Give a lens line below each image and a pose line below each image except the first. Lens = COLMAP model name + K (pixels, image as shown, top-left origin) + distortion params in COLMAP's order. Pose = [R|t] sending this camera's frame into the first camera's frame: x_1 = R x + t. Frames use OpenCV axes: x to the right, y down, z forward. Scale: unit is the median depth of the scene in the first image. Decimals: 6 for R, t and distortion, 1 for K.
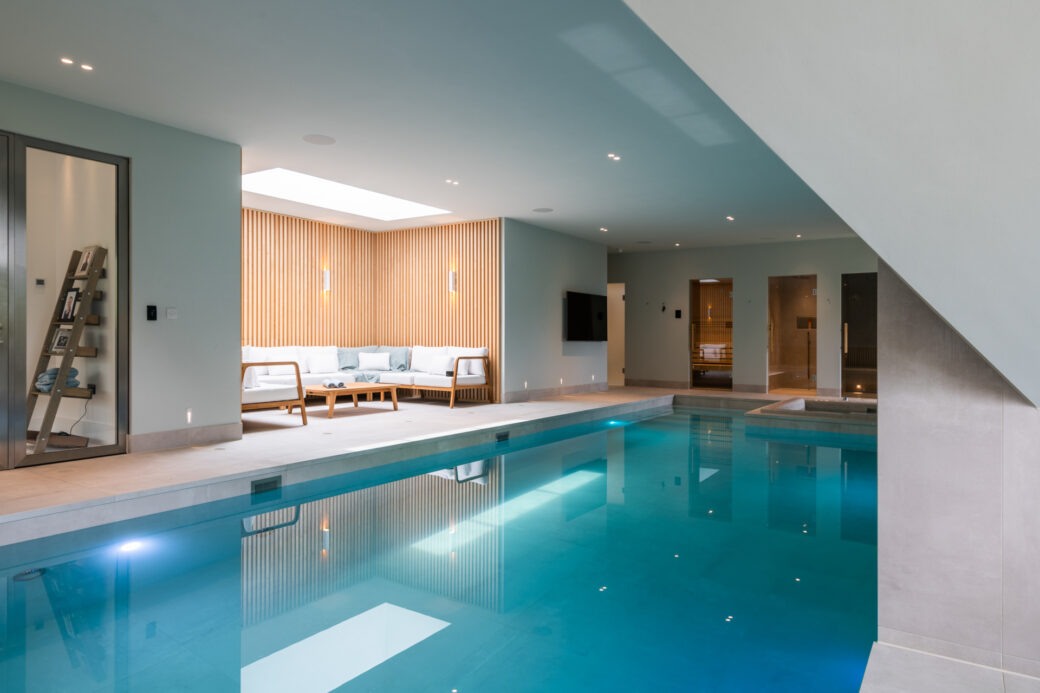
lens RADIAL K [[664.1, 0, 523.7], [0, 664.1, 335.1], [0, 0, 1]] dist [-0.030033, -0.000891]
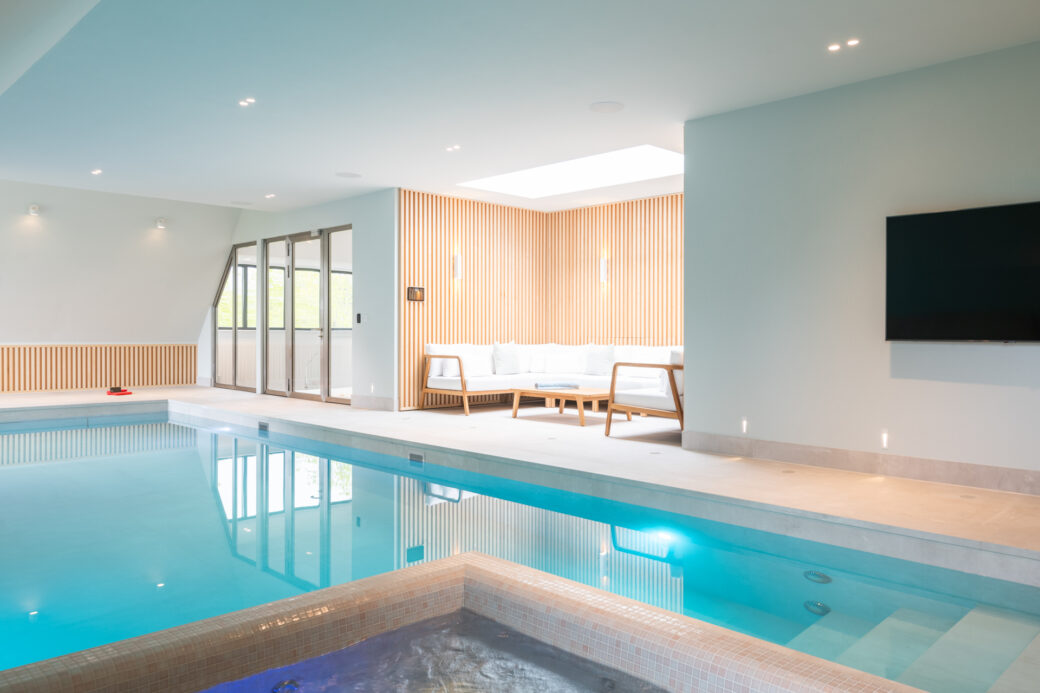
lens RADIAL K [[779.2, 0, 517.5], [0, 779.2, 343.6], [0, 0, 1]] dist [0.035455, -0.002254]
pose [[-0.212460, 0.001222, -0.977169, 0.642149], [-0.004032, 0.999990, 0.002128, 0.011634], [0.977161, 0.004392, -0.212453, 0.985372]]
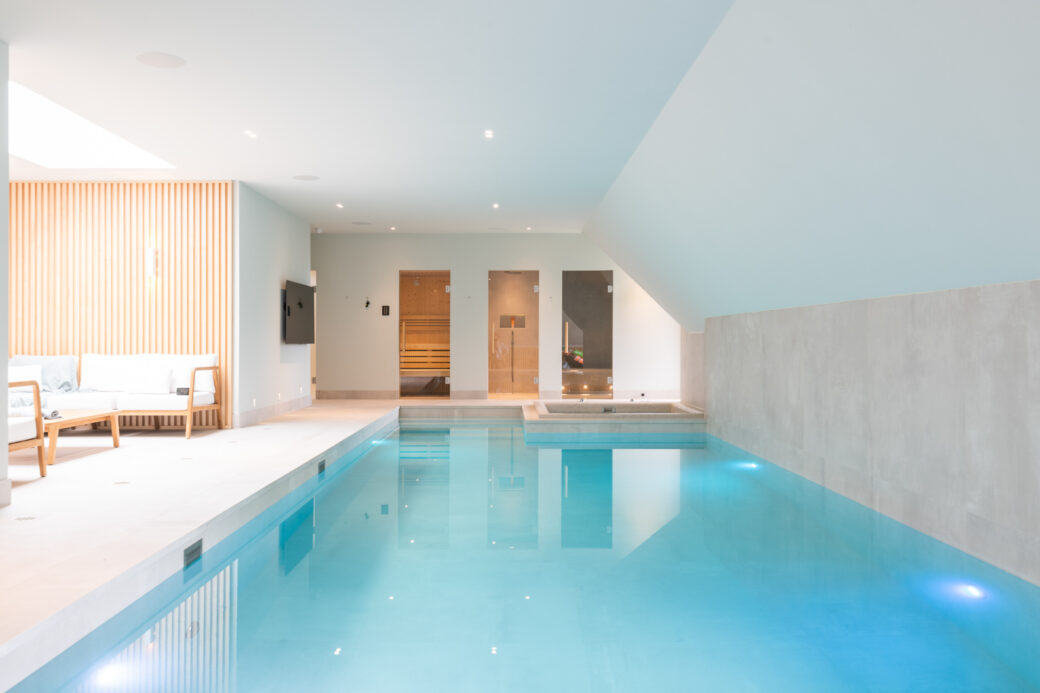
lens RADIAL K [[838.3, 0, 518.9], [0, 838.3, 341.3], [0, 0, 1]] dist [0.003305, -0.002832]
pose [[0.824518, -0.010713, 0.565734, -0.300748], [0.006562, 0.999935, 0.009372, -0.002398], [-0.565797, -0.004015, 0.824535, 0.036359]]
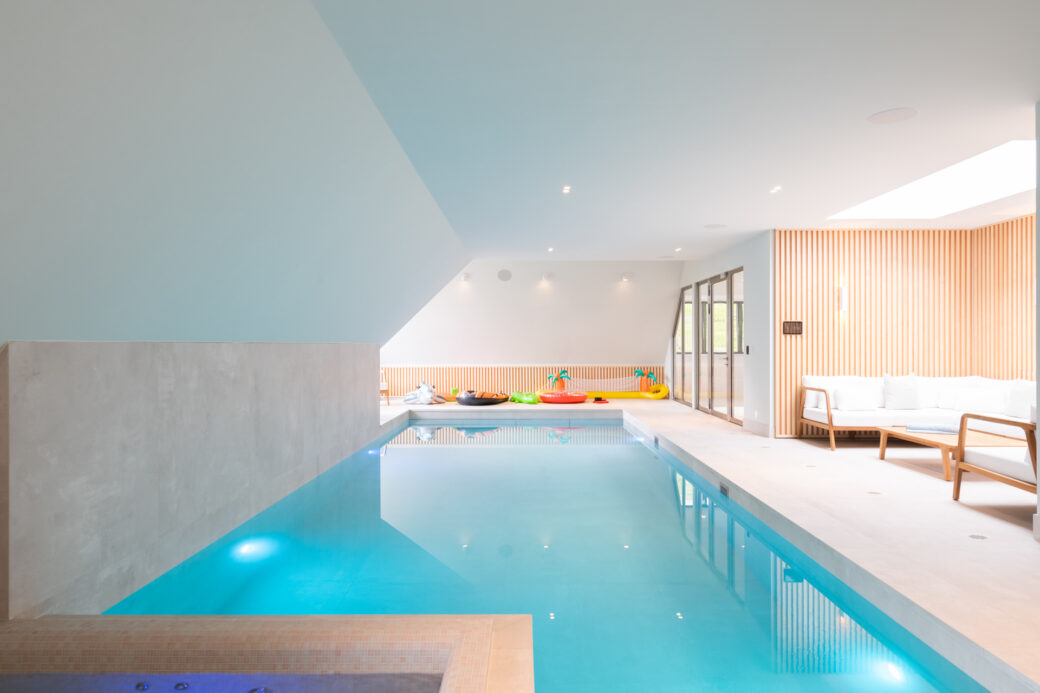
lens RADIAL K [[611.9, 0, 520.5], [0, 611.9, 357.2], [0, 0, 1]] dist [0.003308, 0.002961]
pose [[-0.833582, 0.003103, -0.552387, 0.458837], [-0.003826, 0.999928, 0.011392, -0.016584], [0.552383, 0.011610, -0.833510, 1.125191]]
